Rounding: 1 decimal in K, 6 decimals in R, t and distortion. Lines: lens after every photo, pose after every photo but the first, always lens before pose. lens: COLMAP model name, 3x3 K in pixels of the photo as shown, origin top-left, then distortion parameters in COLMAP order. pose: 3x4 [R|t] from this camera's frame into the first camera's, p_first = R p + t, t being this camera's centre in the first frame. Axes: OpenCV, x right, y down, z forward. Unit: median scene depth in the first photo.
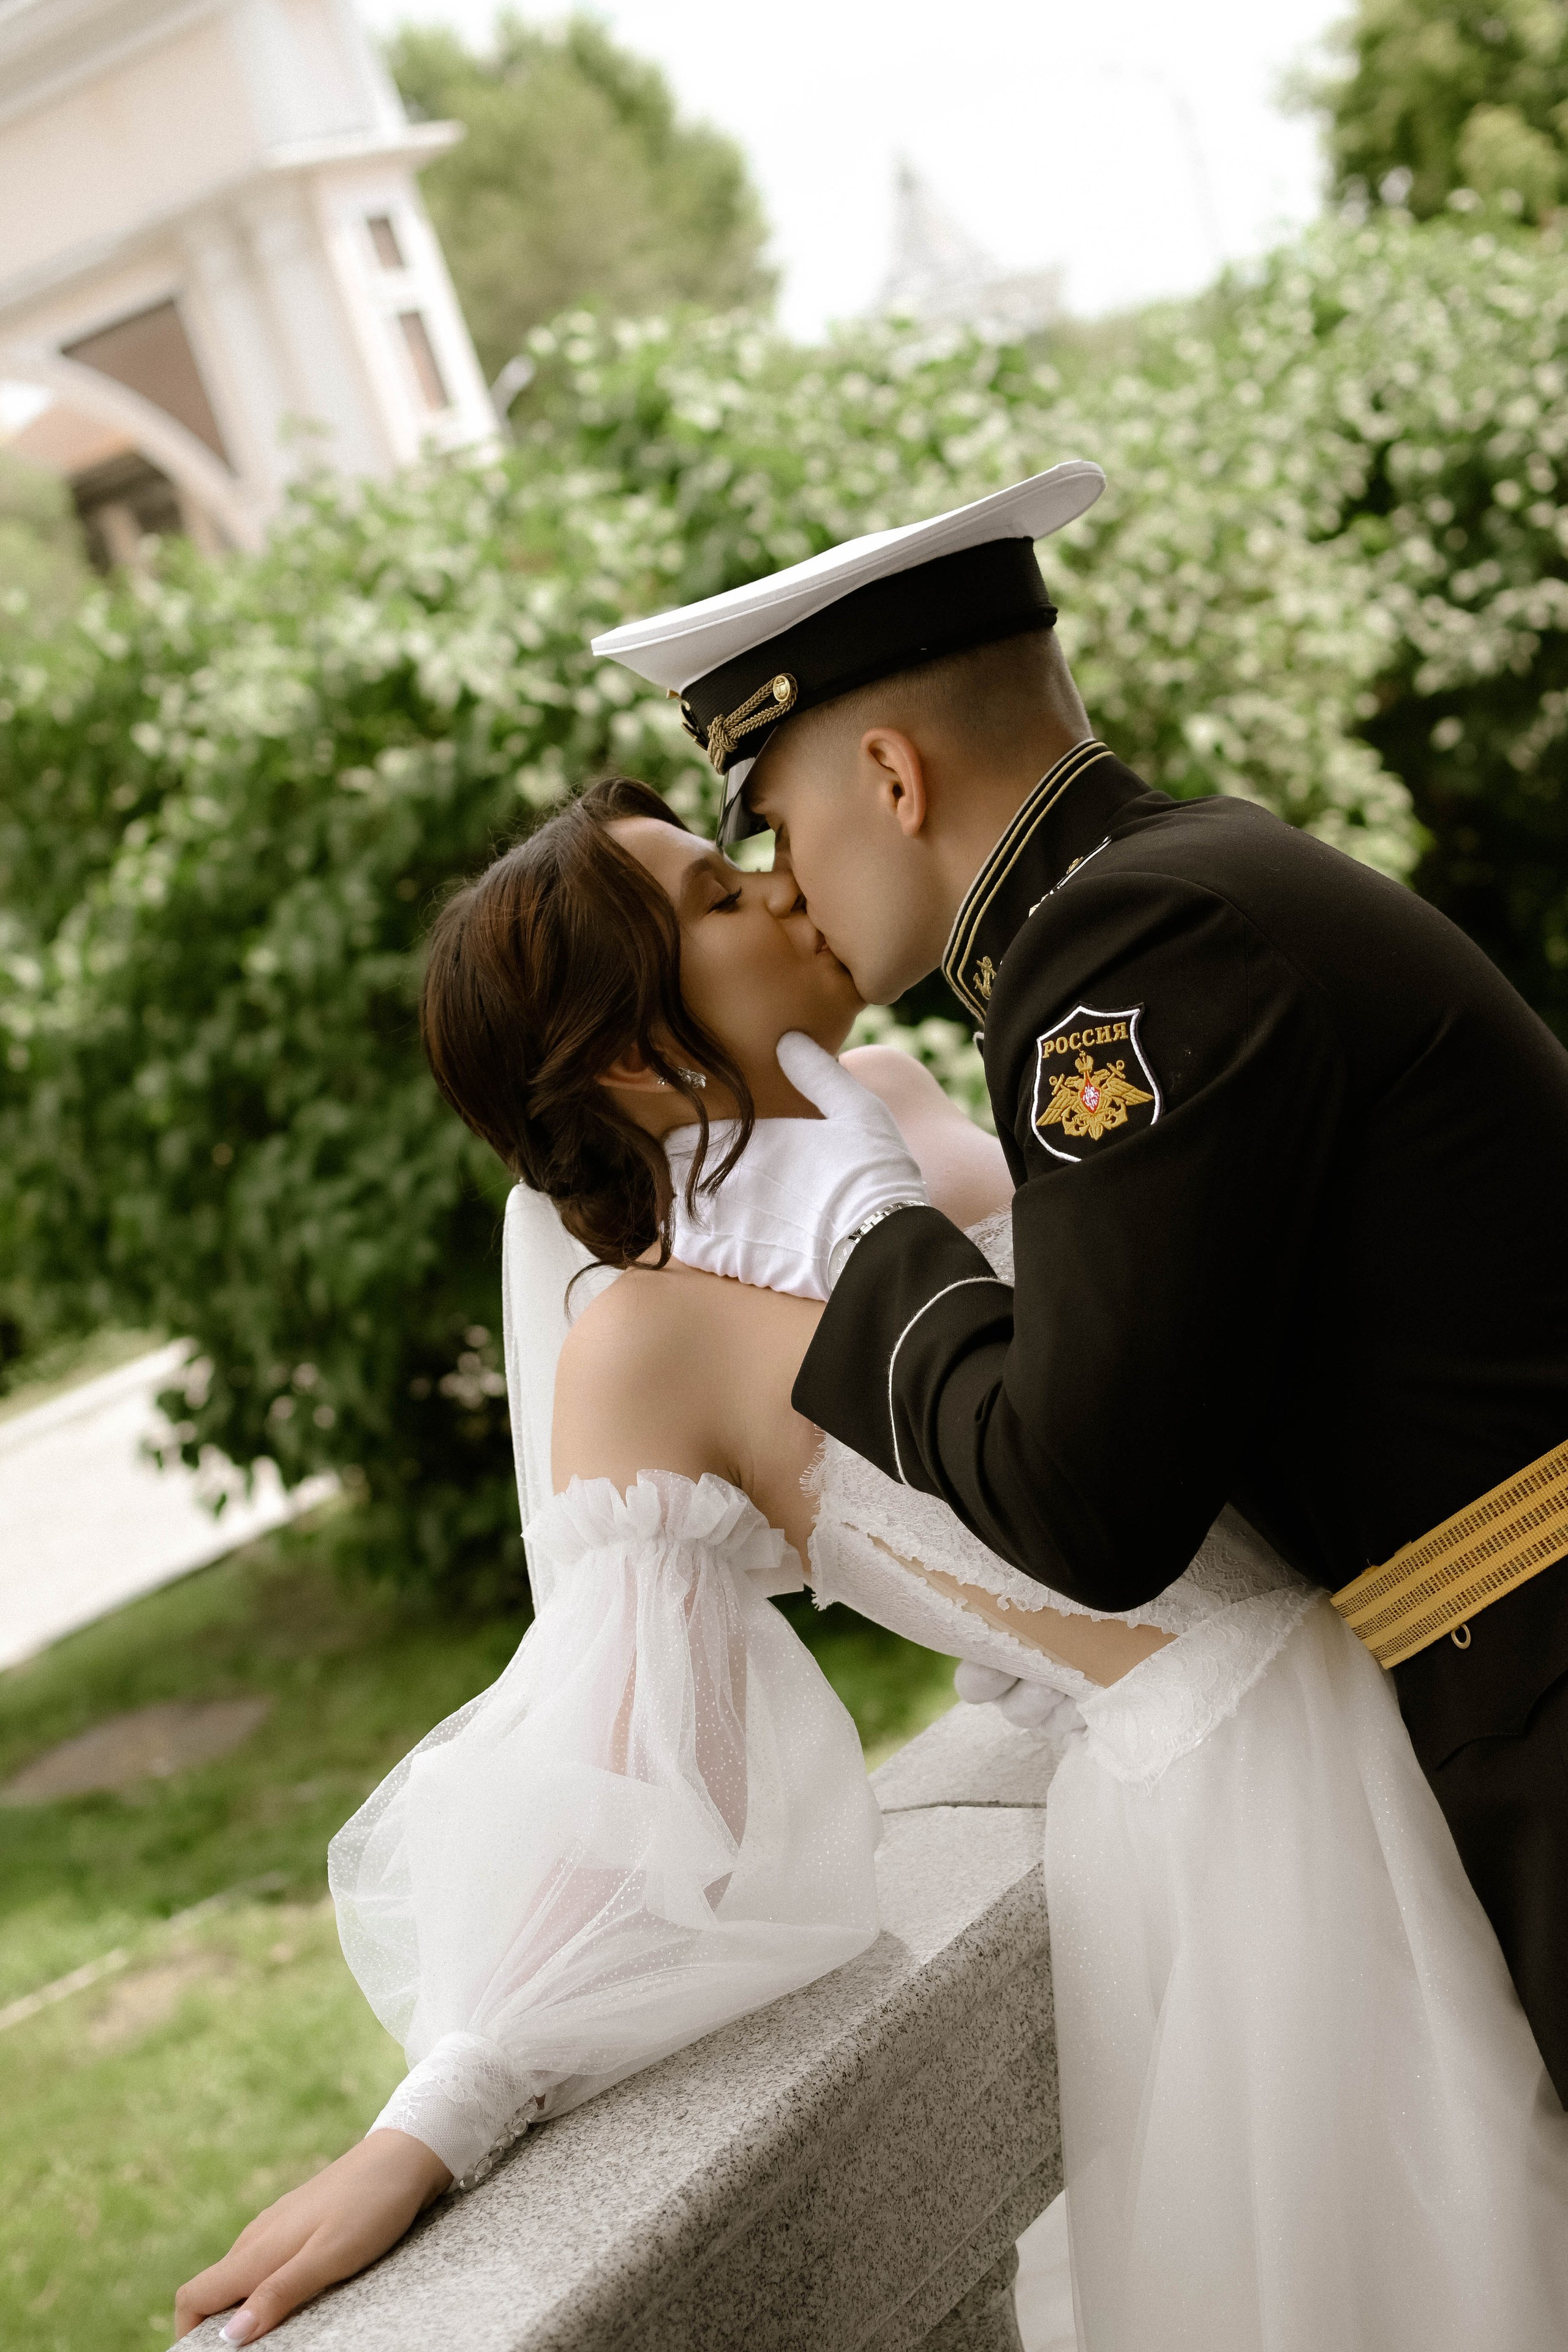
lens RADIAL K [[3591.0, 0, 720.5], [0, 3591.0, 1239.9], [0, 0, 1]] dist [0.029930, 0.068129]
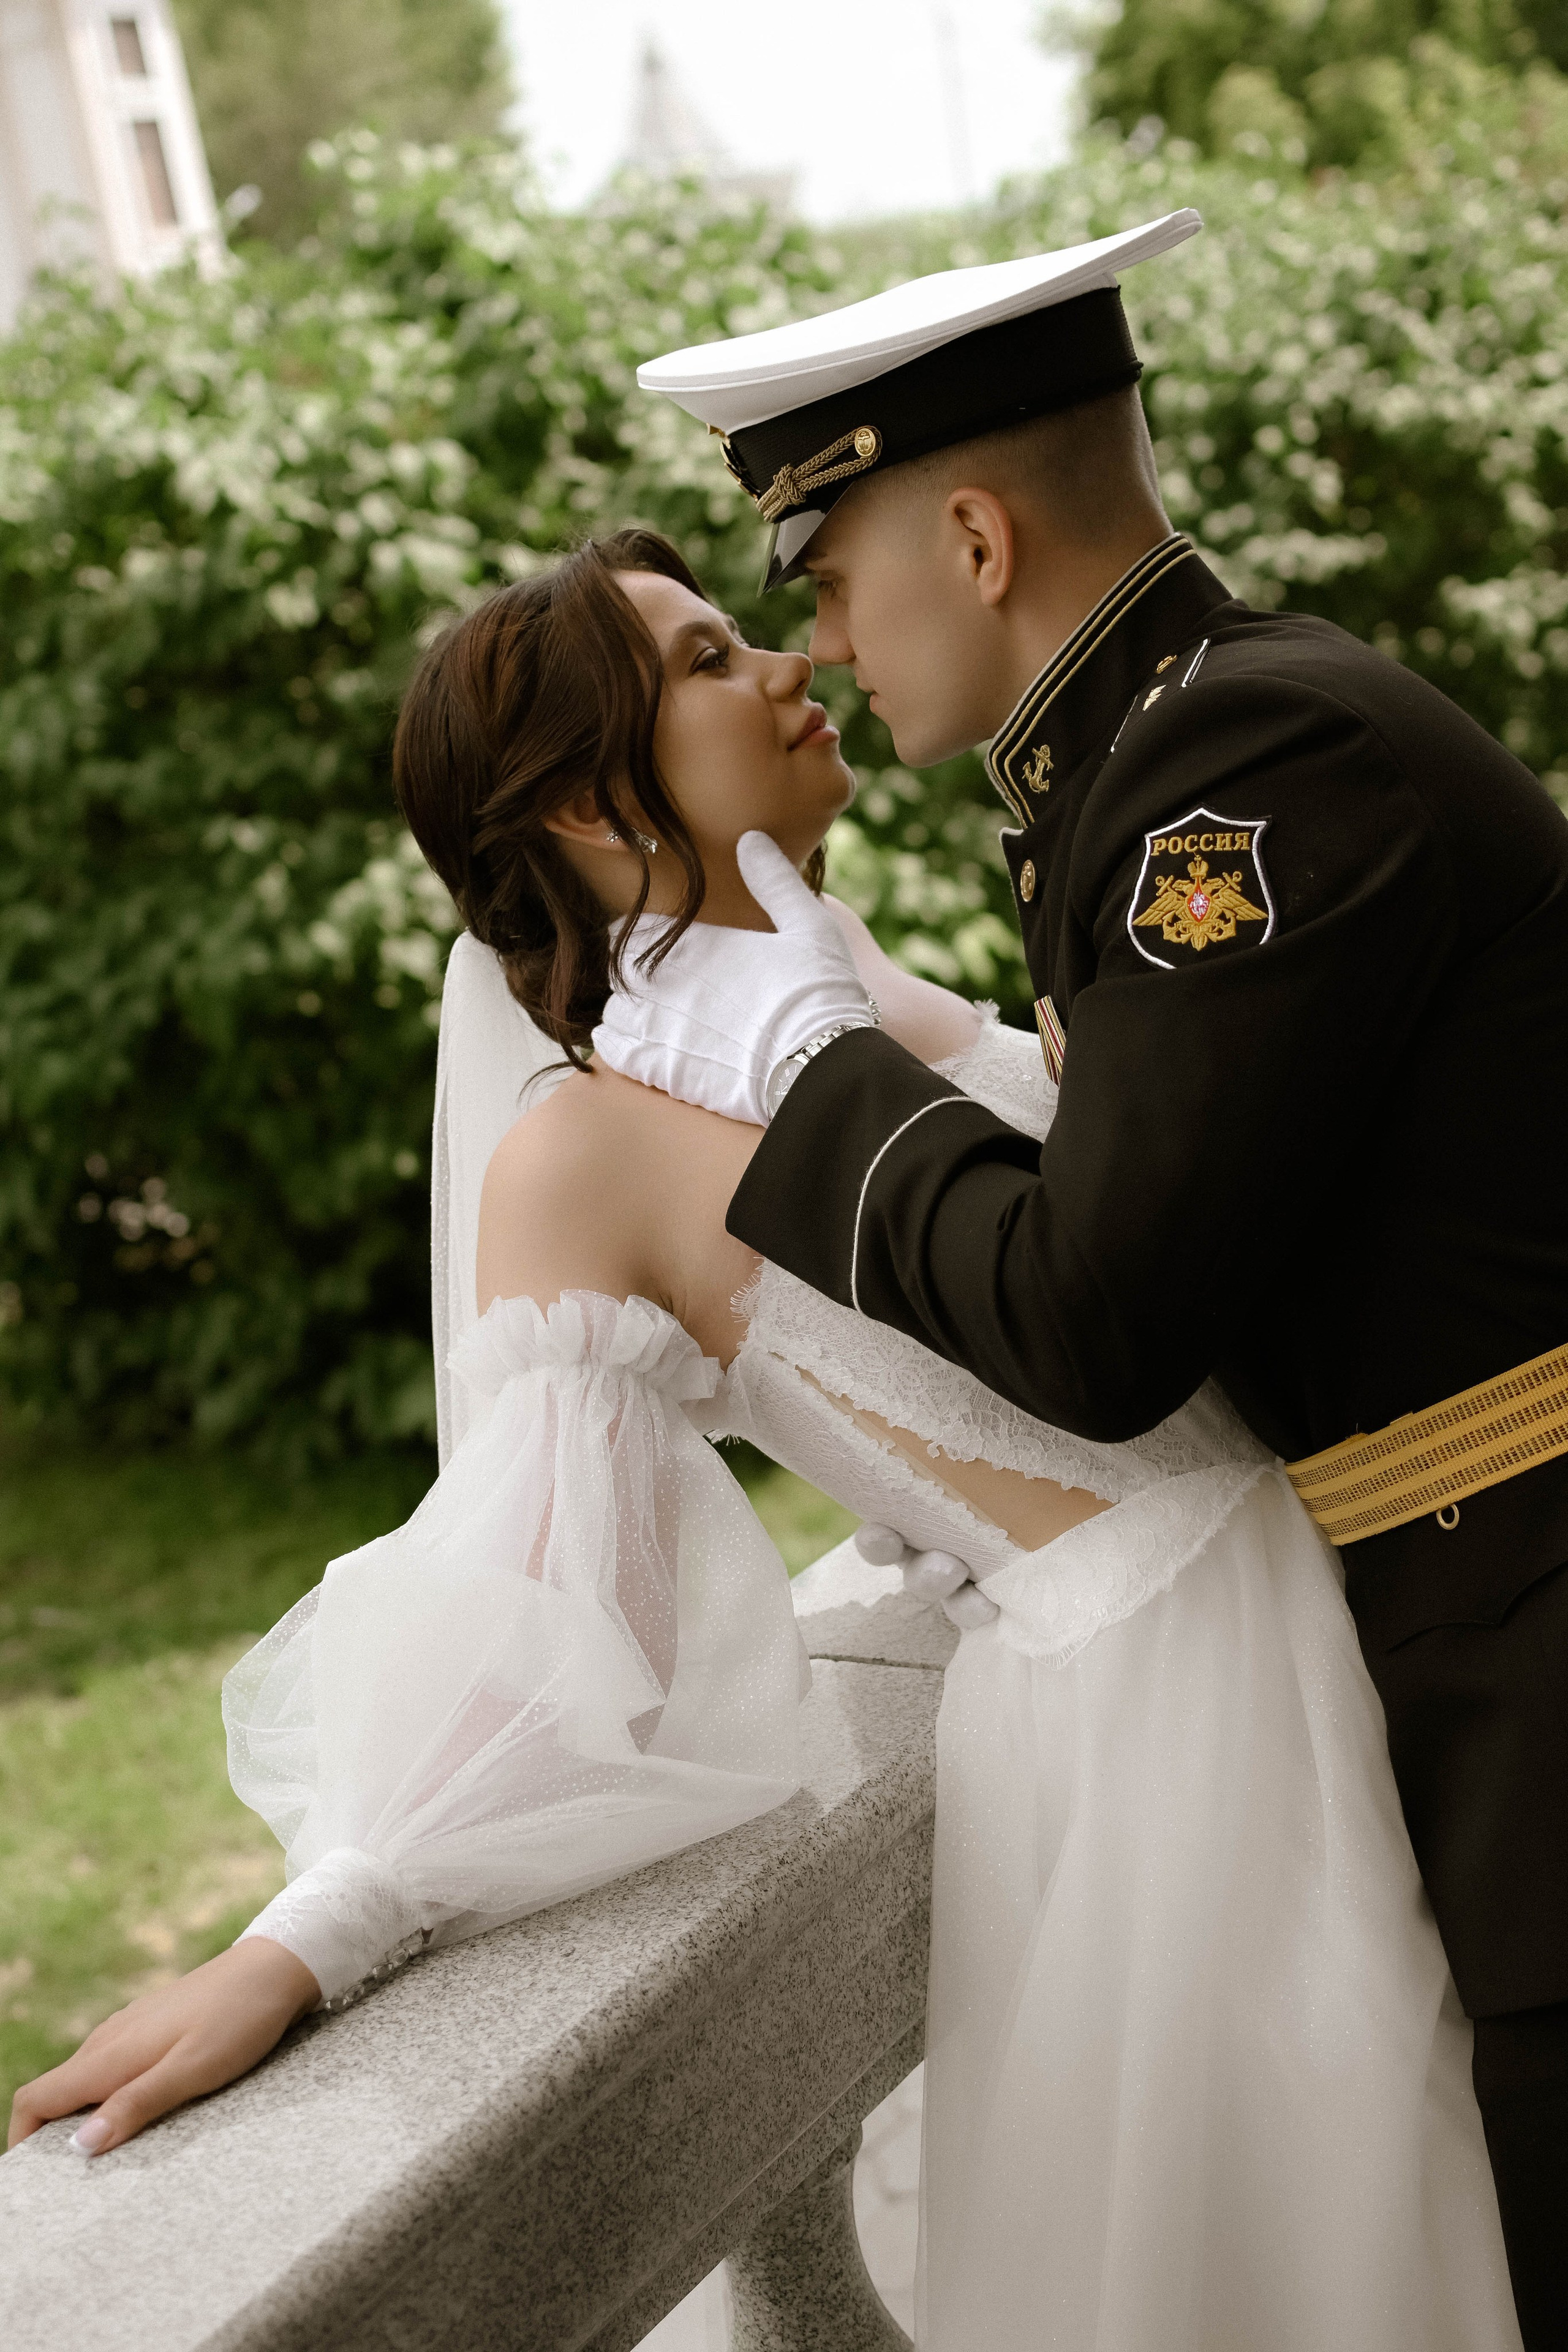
lens RADIAL K [[3591.0, 0, 720.5], [0, 3591.0, 1239.9], [0, 0, 1]] dist [0.029930, 0.068129]
pose [[0.989020, 0.104813, 0.104182, -0.080707], [-0.108082, 0.993796, 0.026225, 0.026350], [-0.100787, -0.037197, 0.994212, 0.061267]]
